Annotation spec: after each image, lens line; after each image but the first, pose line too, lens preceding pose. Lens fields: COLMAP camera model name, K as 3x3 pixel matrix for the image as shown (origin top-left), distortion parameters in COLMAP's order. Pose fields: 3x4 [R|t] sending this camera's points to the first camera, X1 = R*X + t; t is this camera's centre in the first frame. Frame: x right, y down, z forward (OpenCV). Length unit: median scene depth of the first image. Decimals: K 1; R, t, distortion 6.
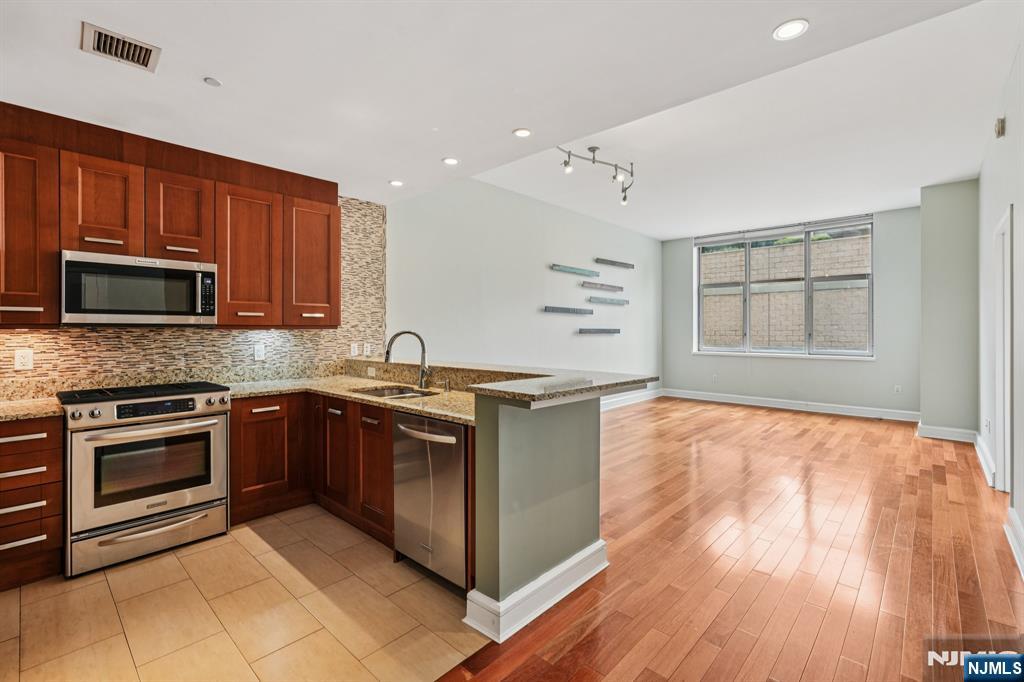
lens RADIAL K [[456.5, 0, 514.4], [0, 456.5, 327.7], [0, 0, 1]] dist [-0.011827, 0.006484]
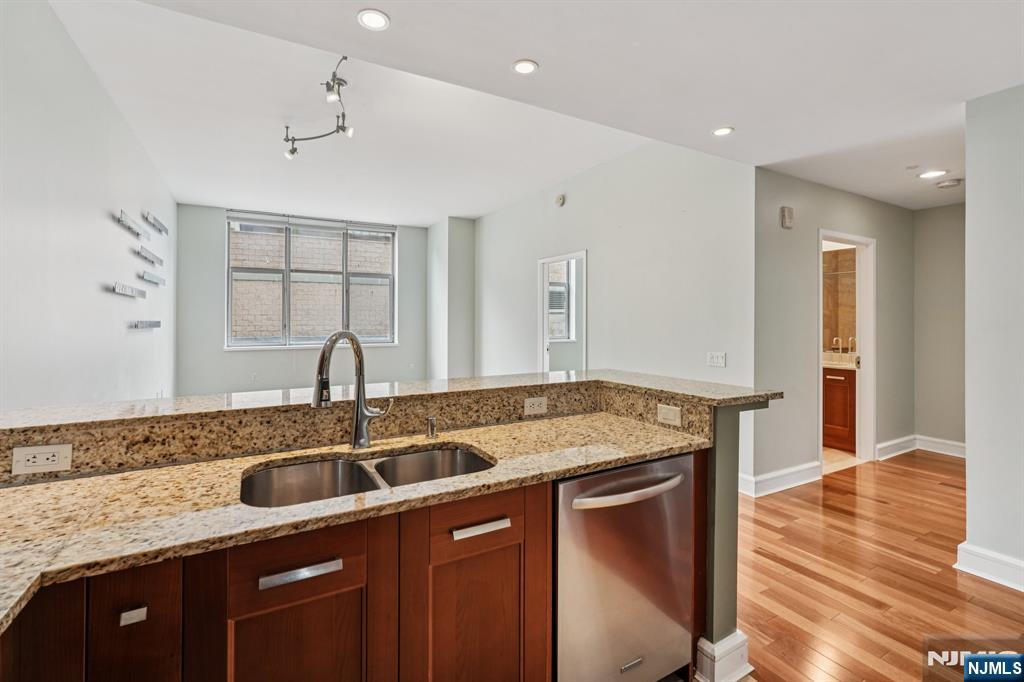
lens RADIAL K [[456.5, 0, 521.2], [0, 456.5, 318.0], [0, 0, 1]] dist [-0.011827, 0.006484]
pose [[0.308816, 0.003148, 0.951117, -0.610431], [-0.006418, 0.999979, -0.001226, -0.008258], [-0.951100, -0.005725, 0.308829, 0.673602]]
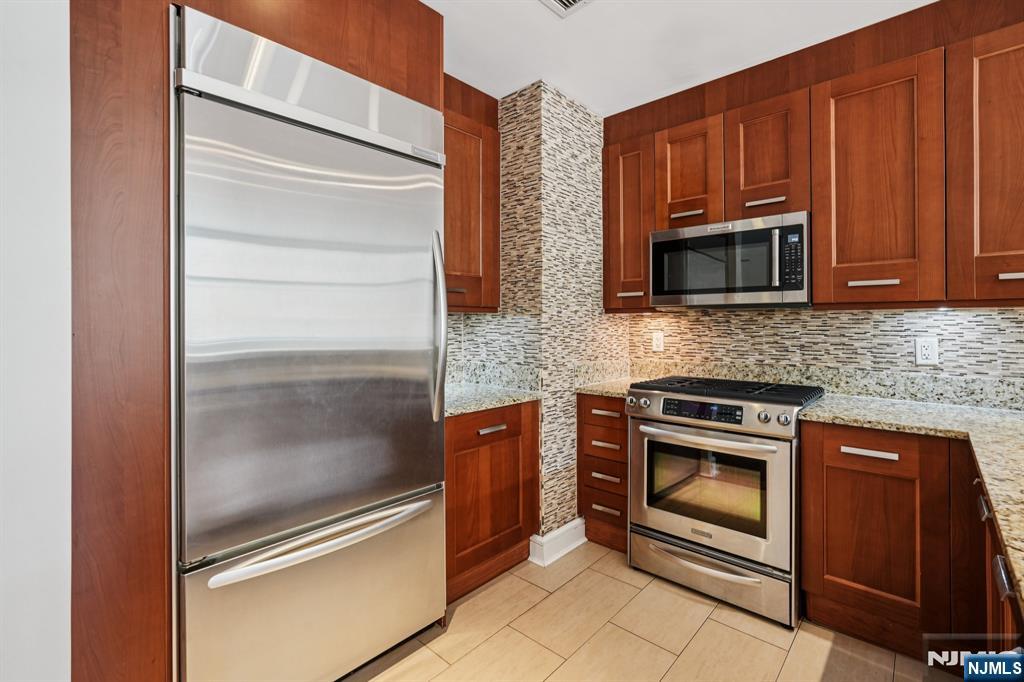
lens RADIAL K [[456.5, 0, 519.7], [0, 456.5, 320.9], [0, 0, 1]] dist [-0.011827, 0.006484]
pose [[0.009873, -0.002663, -0.999948, -0.001257], [0.006061, 0.999978, -0.002603, 0.017699], [0.999933, -0.006035, 0.009889, 0.542540]]
